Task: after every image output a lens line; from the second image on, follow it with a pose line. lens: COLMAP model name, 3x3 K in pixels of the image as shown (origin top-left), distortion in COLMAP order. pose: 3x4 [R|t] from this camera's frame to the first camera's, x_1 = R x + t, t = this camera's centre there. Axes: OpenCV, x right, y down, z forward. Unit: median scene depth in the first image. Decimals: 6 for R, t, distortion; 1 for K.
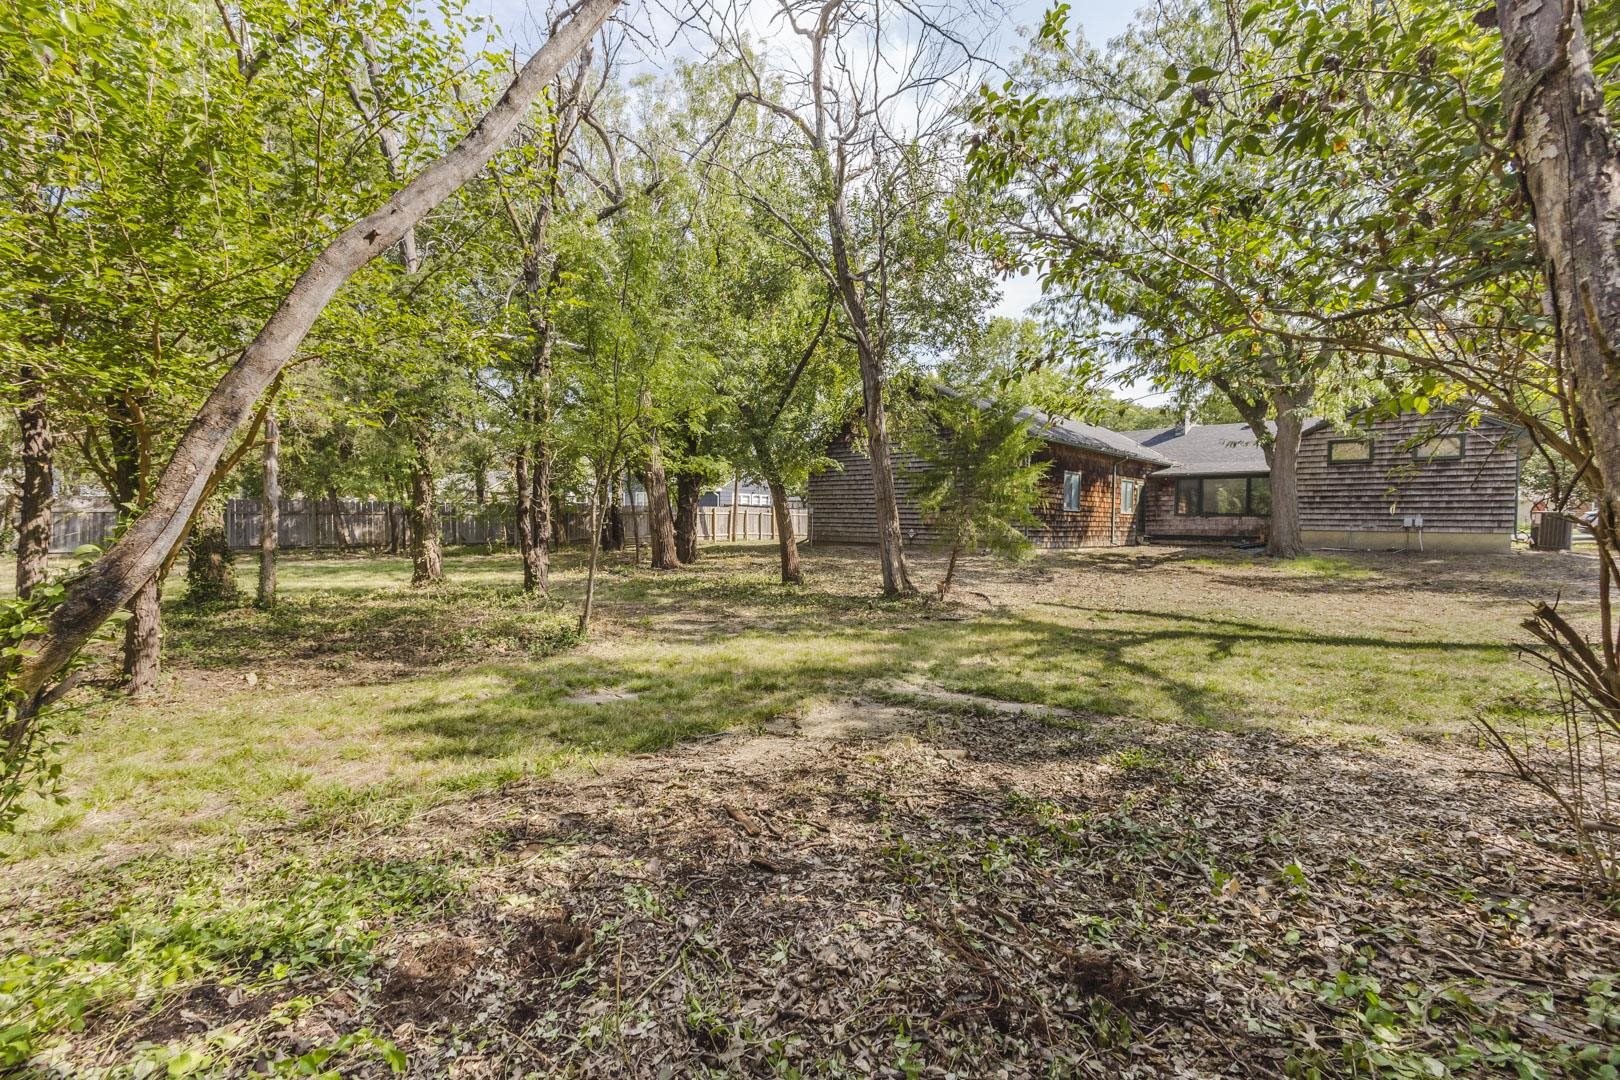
lens RADIAL K [[691.5, 0, 812.7], [0, 691.5, 538.5], [0, 0, 1]] dist [-0.004505, -0.000351]
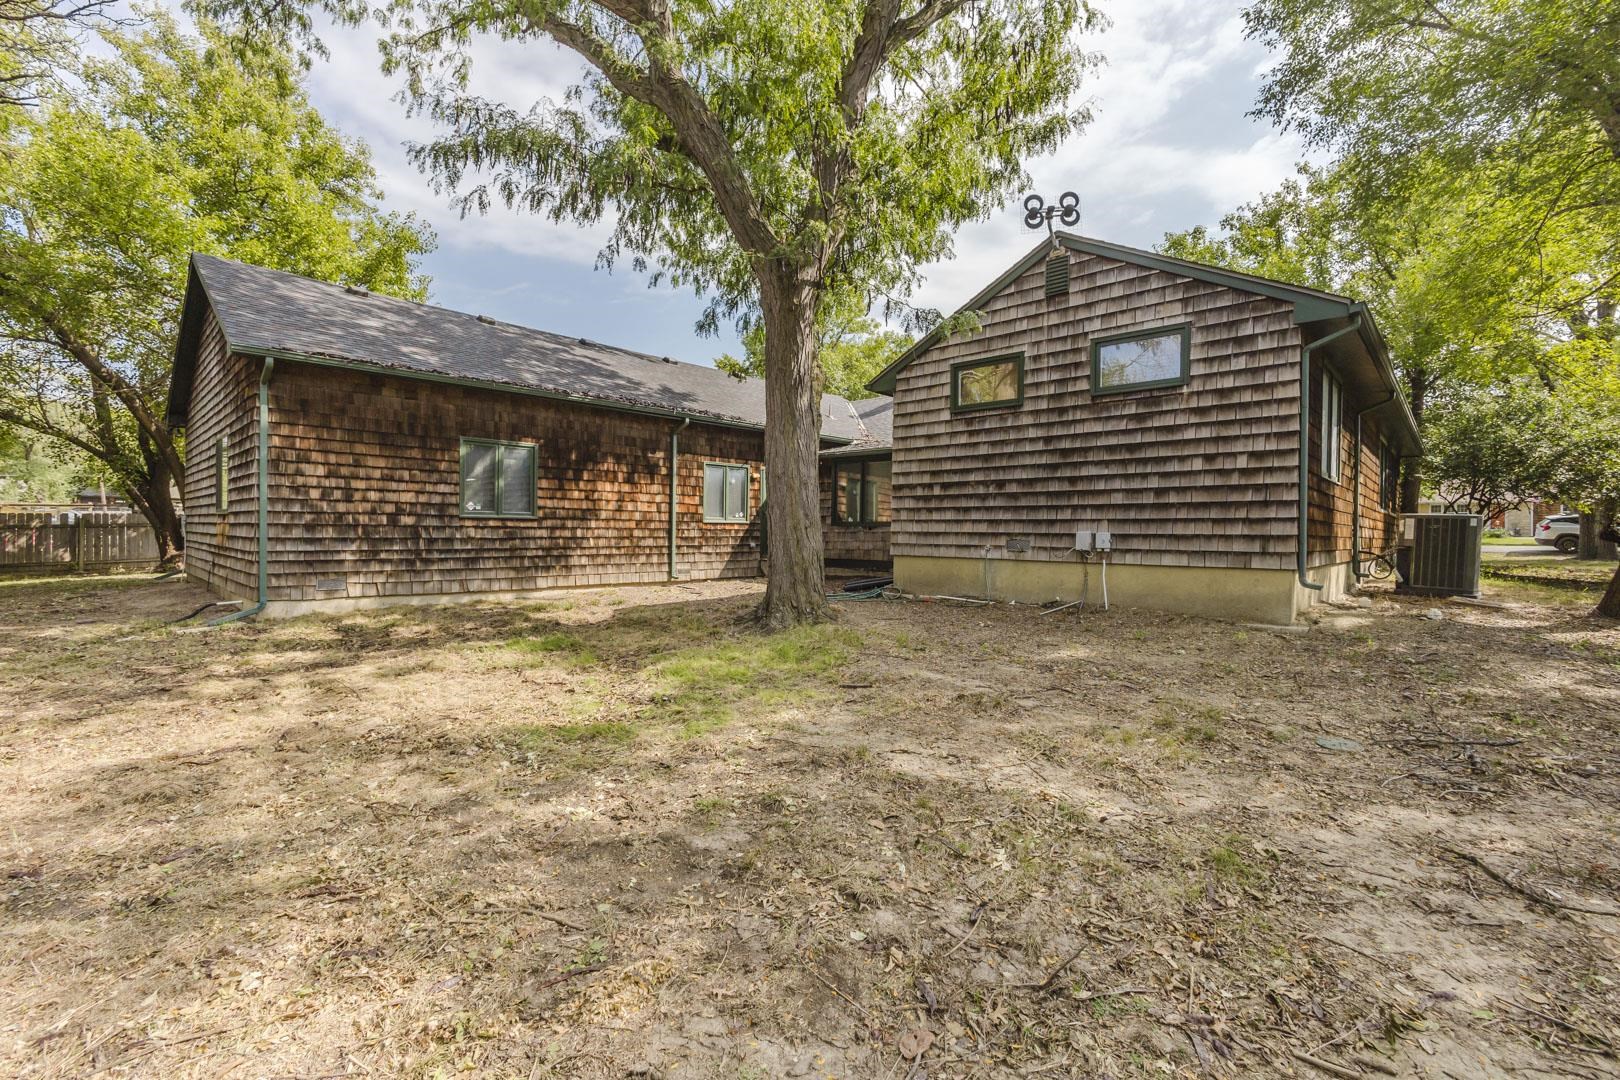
lens RADIAL K [[691.5, 0, 810.5], [0, 691.5, 536.9], [0, 0, 1]] dist [-0.004505, -0.000351]
pose [[0.999982, -0.005410, 0.002642, 0.699088], [0.005448, 0.999878, -0.014626, -0.020454], [-0.002562, 0.014641, 0.999890, 0.576125]]
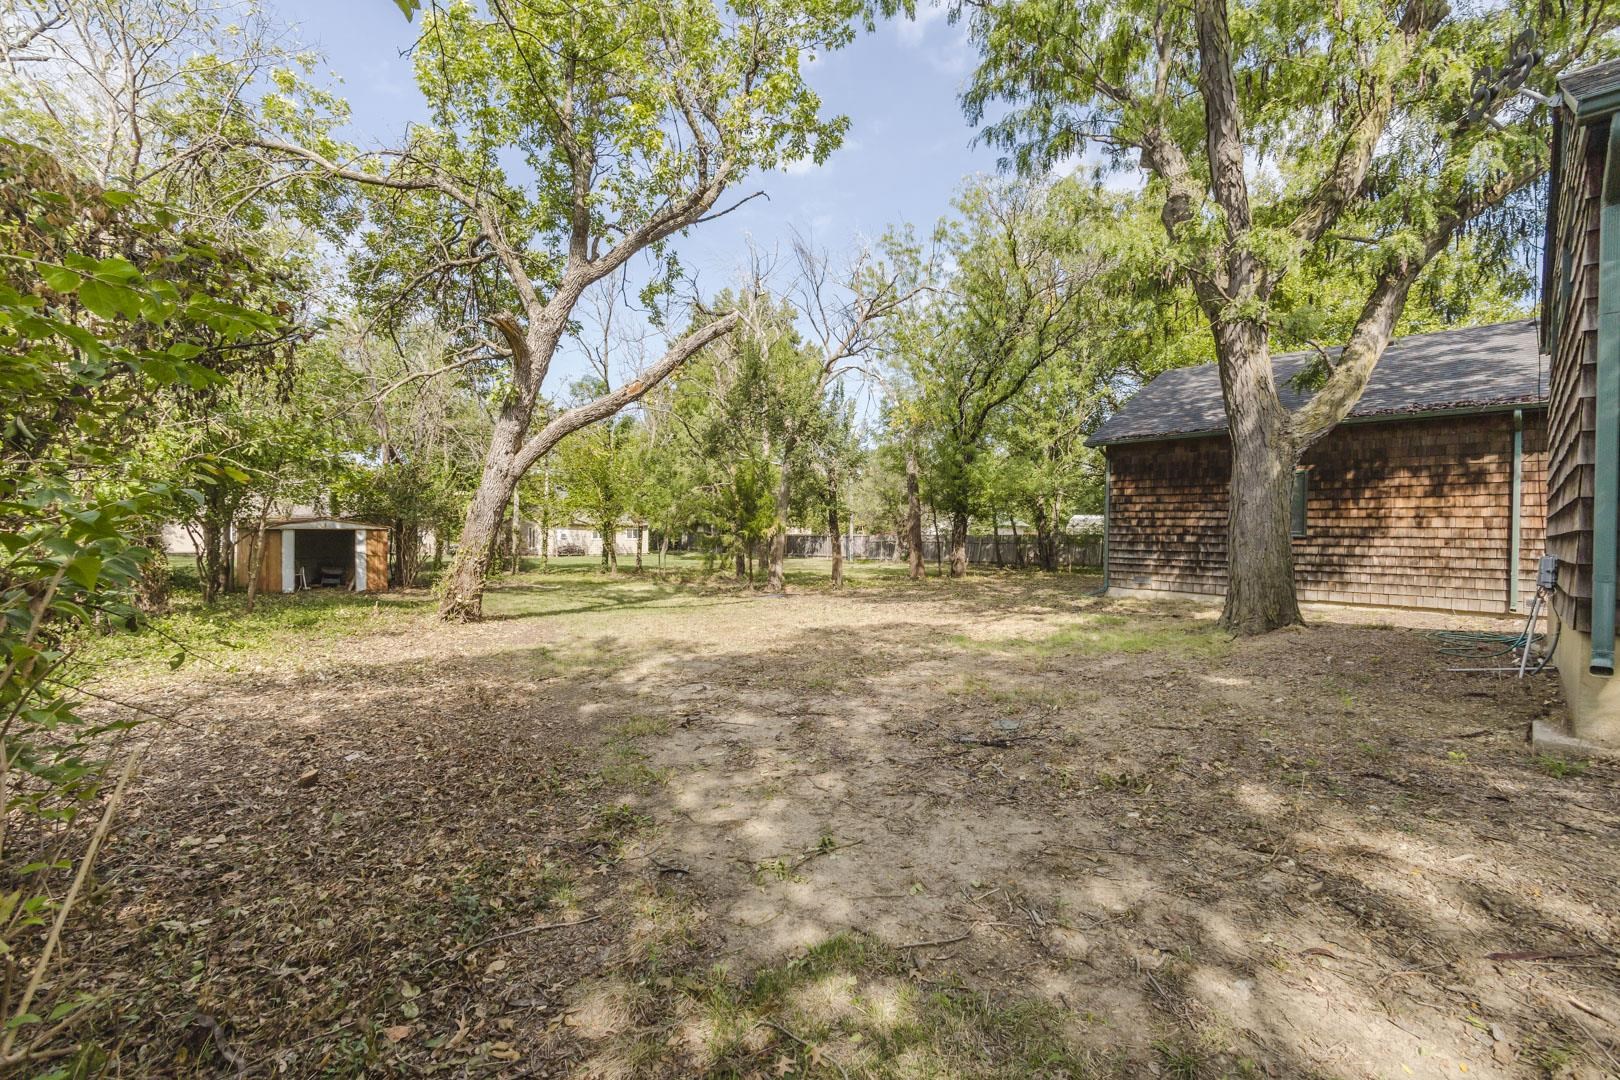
lens RADIAL K [[691.5, 0, 813.6], [0, 691.5, 538.5], [0, 0, 1]] dist [-0.004505, -0.000351]
pose [[-0.038468, -0.003850, -0.999252, 1.239172], [-0.033106, 0.999449, -0.002576, -0.029112], [0.998711, 0.032982, -0.038574, 0.763620]]
